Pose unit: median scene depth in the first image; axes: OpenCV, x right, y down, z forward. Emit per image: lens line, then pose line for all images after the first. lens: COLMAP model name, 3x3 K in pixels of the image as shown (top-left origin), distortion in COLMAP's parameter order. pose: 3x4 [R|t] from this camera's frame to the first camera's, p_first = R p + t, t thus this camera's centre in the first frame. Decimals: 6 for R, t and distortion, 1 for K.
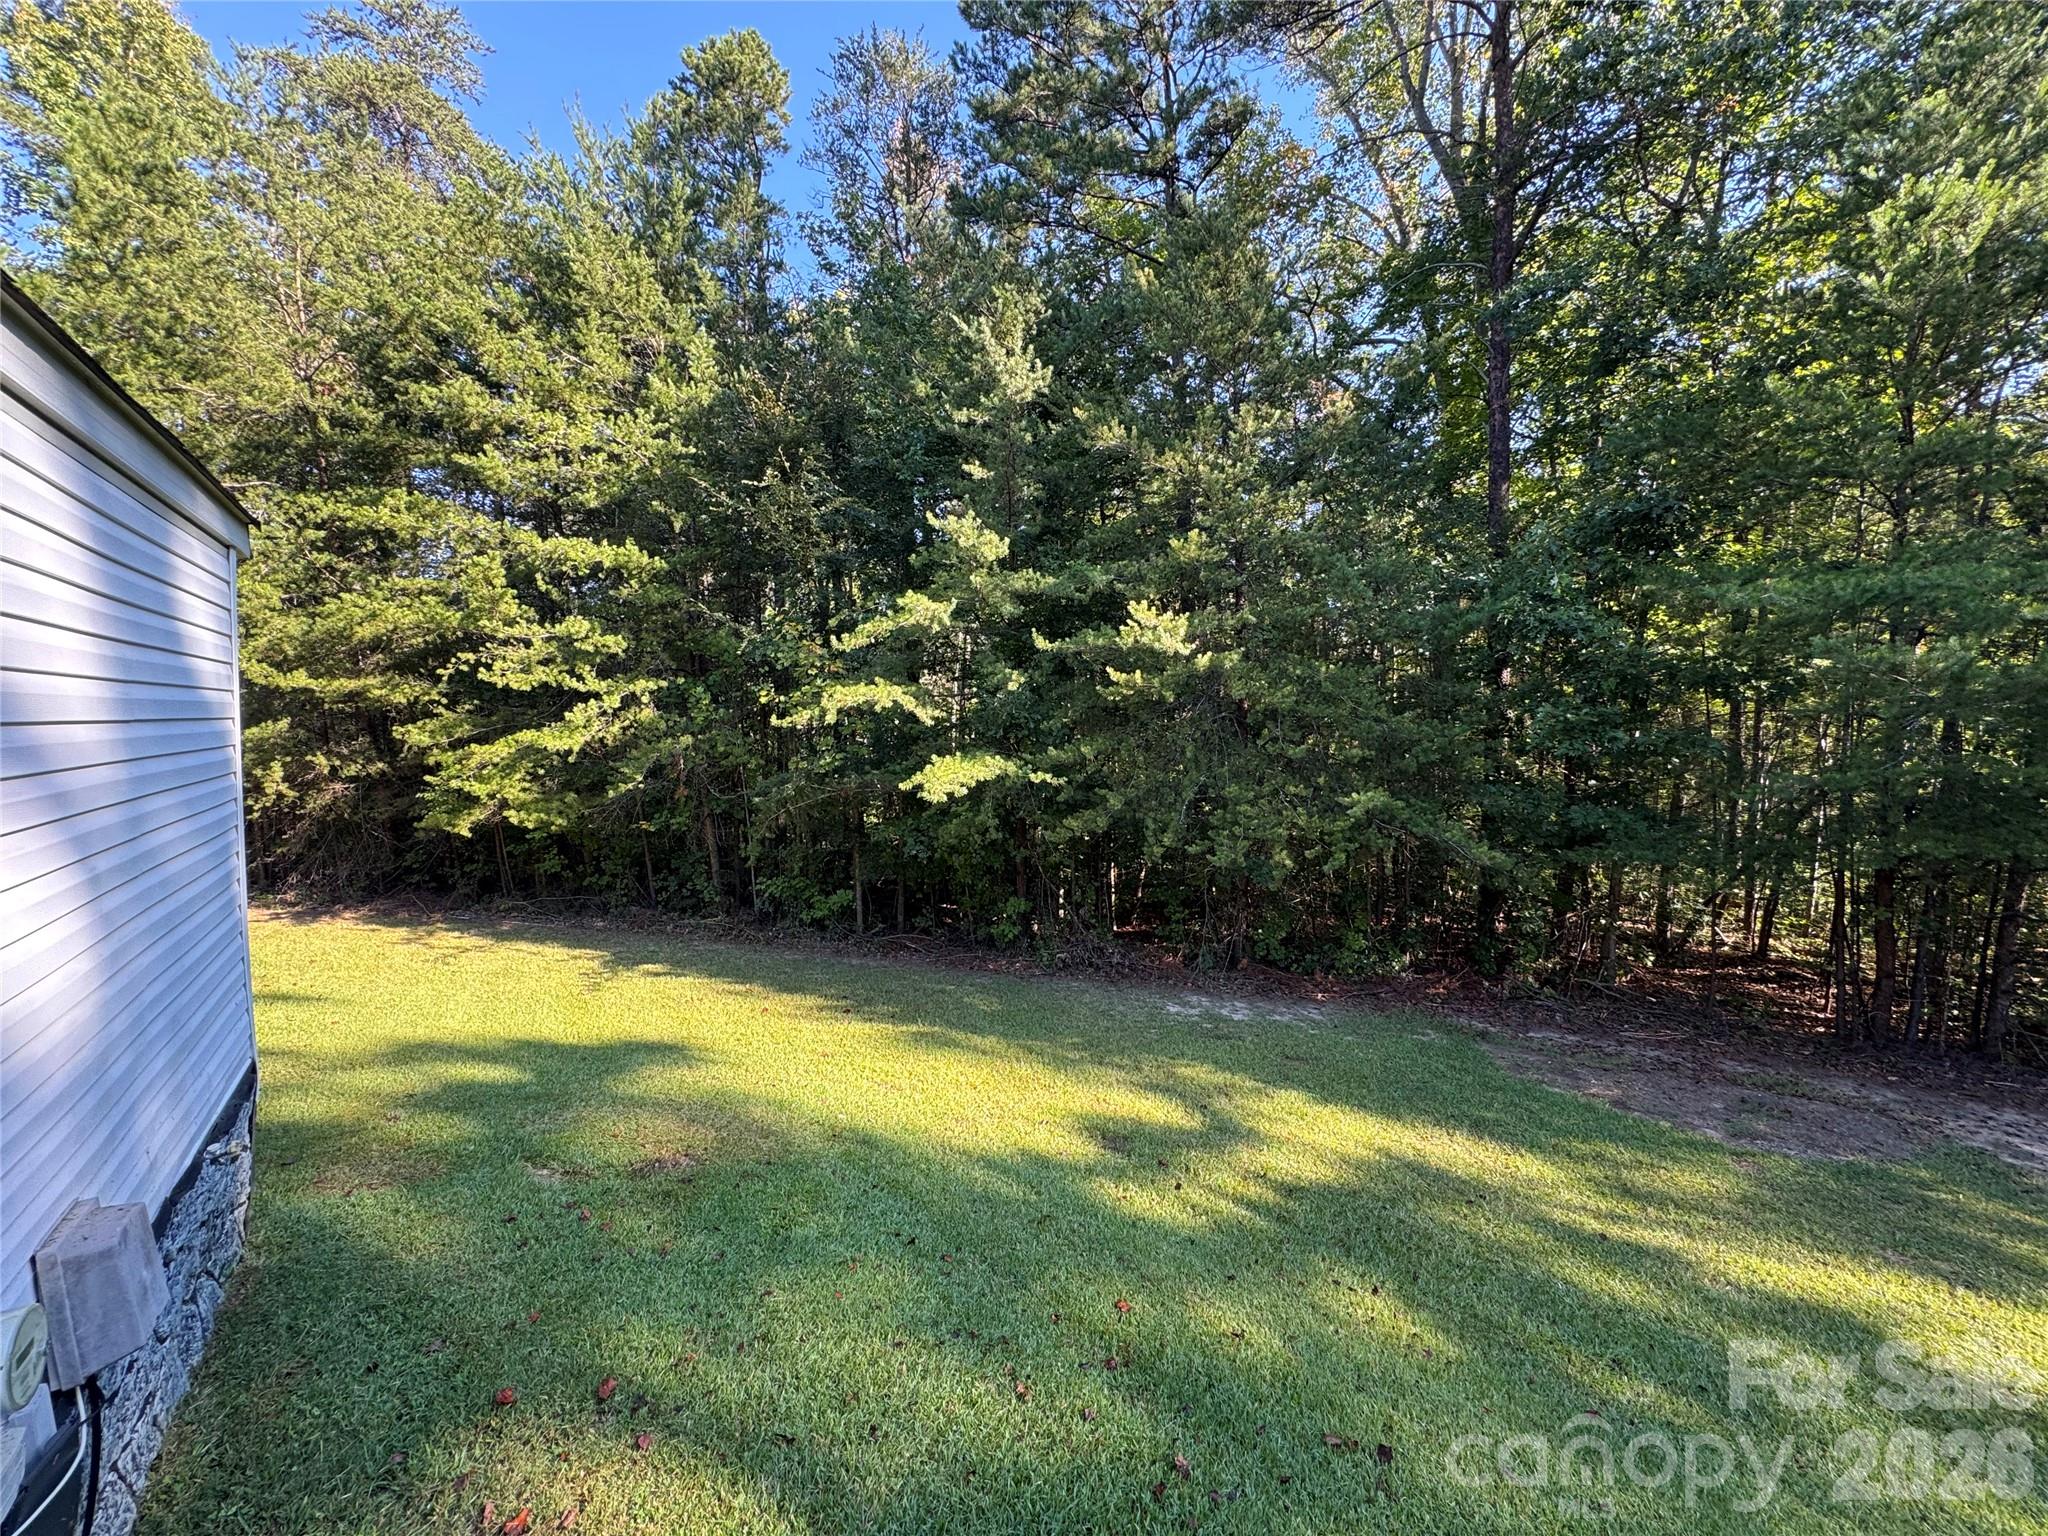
lens RADIAL K [[822.2, 0, 1022.6], [0, 822.2, 768.9], [0, 0, 1]] dist [0.000323, -0.000045]
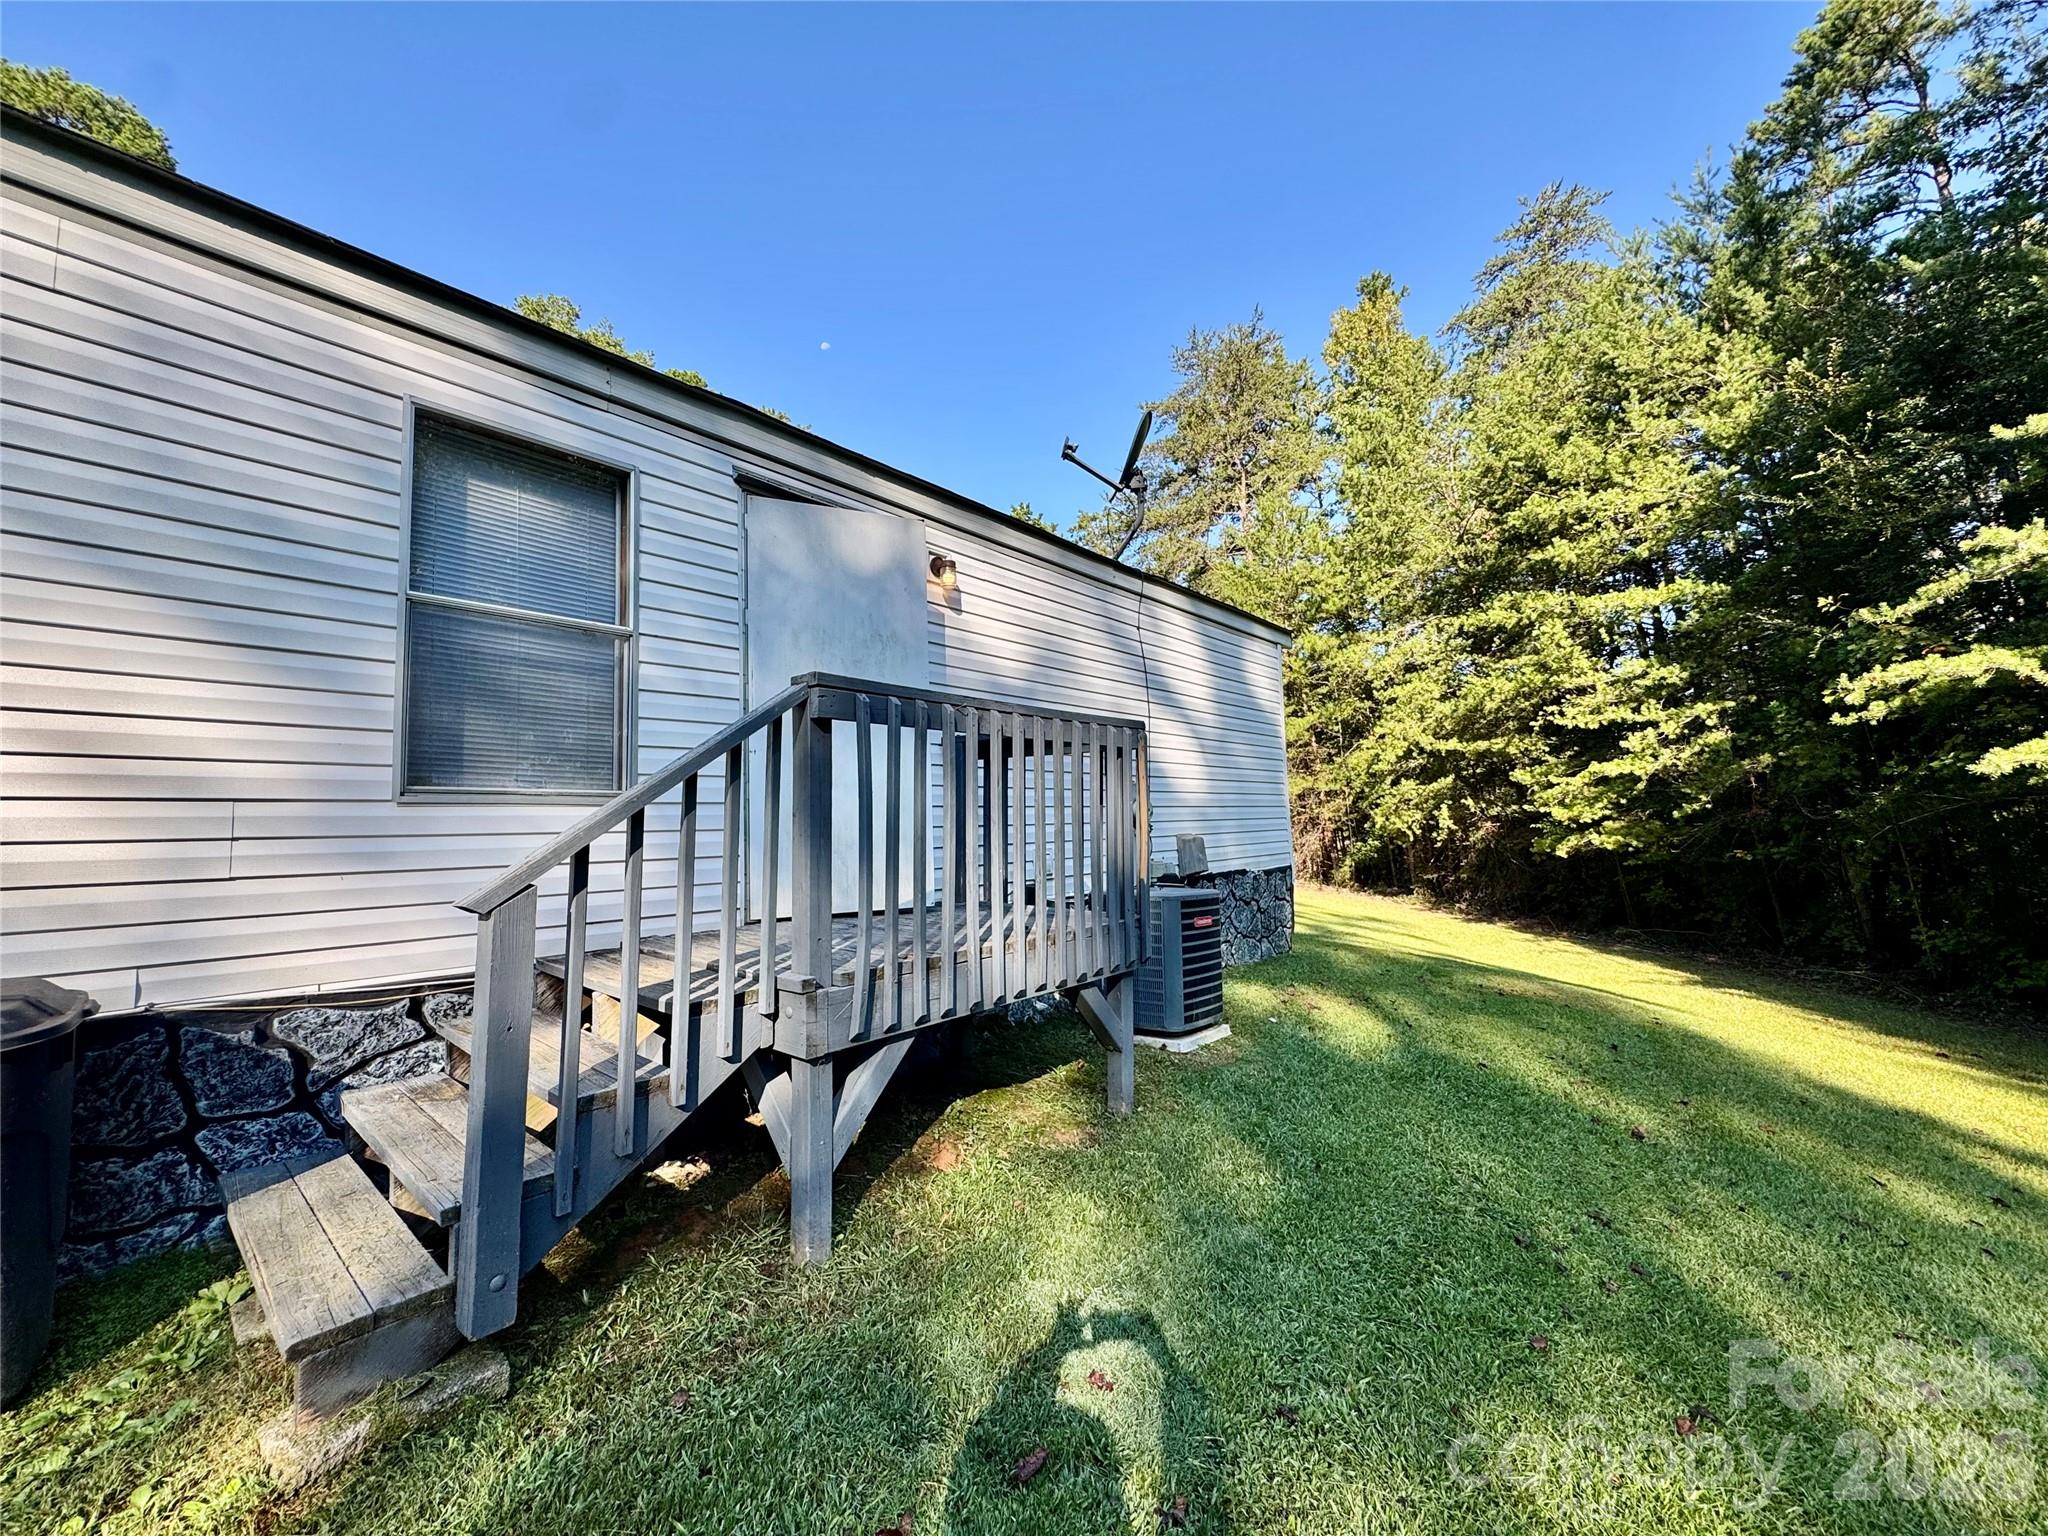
lens RADIAL K [[822.2, 0, 1021.5], [0, 822.2, 766.1], [0, 0, 1]] dist [0.000323, -0.000045]
pose [[0.259239, -0.096493, -0.960981, 0.291477], [-0.018185, 0.994333, -0.104748, 0.091232], [0.965642, 0.044630, 0.256015, -0.080318]]
